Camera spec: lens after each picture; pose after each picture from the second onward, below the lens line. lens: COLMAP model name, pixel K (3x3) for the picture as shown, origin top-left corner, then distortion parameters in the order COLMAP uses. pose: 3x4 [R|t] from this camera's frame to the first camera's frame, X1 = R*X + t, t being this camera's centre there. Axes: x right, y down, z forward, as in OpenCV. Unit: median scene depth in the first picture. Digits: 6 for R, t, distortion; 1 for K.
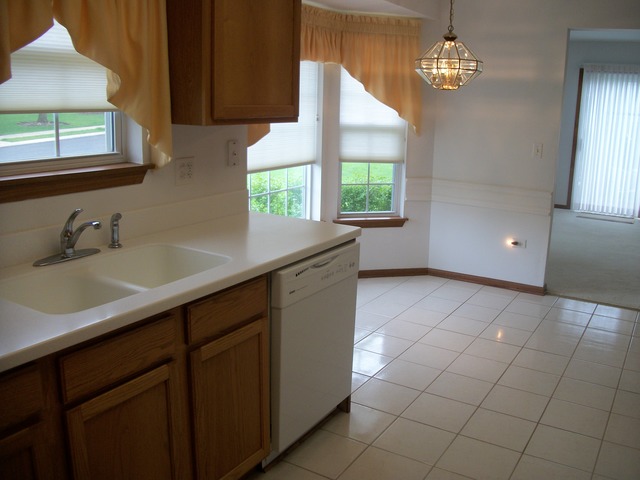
lens RADIAL K [[599.2, 0, 320.0], [0, 599.2, 240.0], [0, 0, 1]] dist [-0.120283, 0.000927]
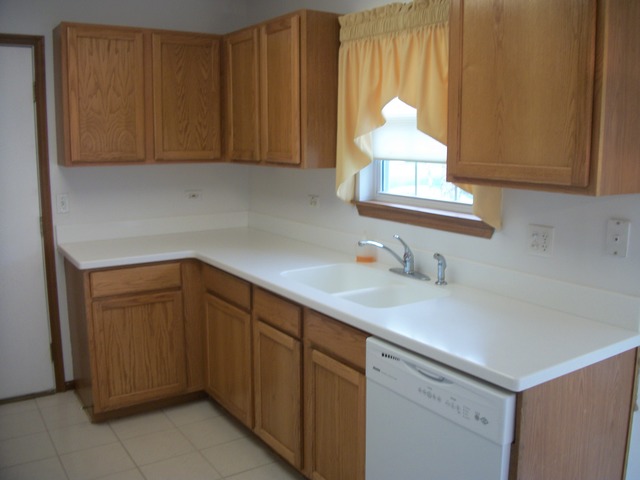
lens RADIAL K [[599.2, 0, 320.0], [0, 599.2, 240.0], [0, 0, 1]] dist [-0.120283, 0.000927]
pose [[-0.410063, 0.123046, -0.903719, 0.721588], [-0.226412, 0.946108, 0.231552, -0.264375], [0.883508, 0.299564, -0.360105, 1.126145]]
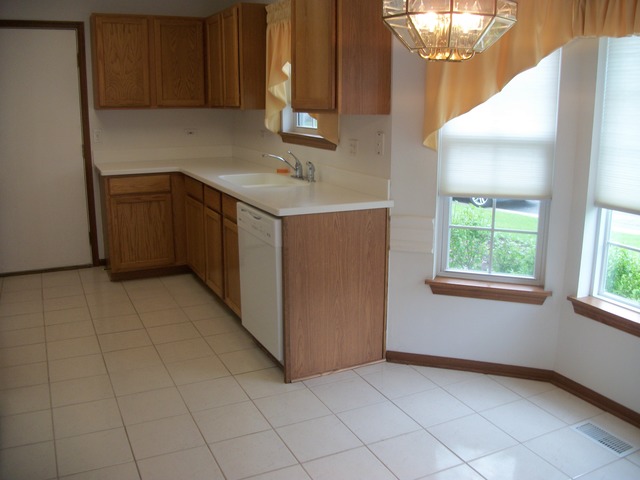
lens RADIAL K [[599.2, 0, 320.0], [0, 599.2, 240.0], [0, 0, 1]] dist [-0.120283, 0.000927]
pose [[-0.533025, 0.162932, -0.830263, 1.069584], [-0.214785, 0.923083, 0.319038, -0.377179], [0.818383, 0.348383, -0.457031, 1.791056]]
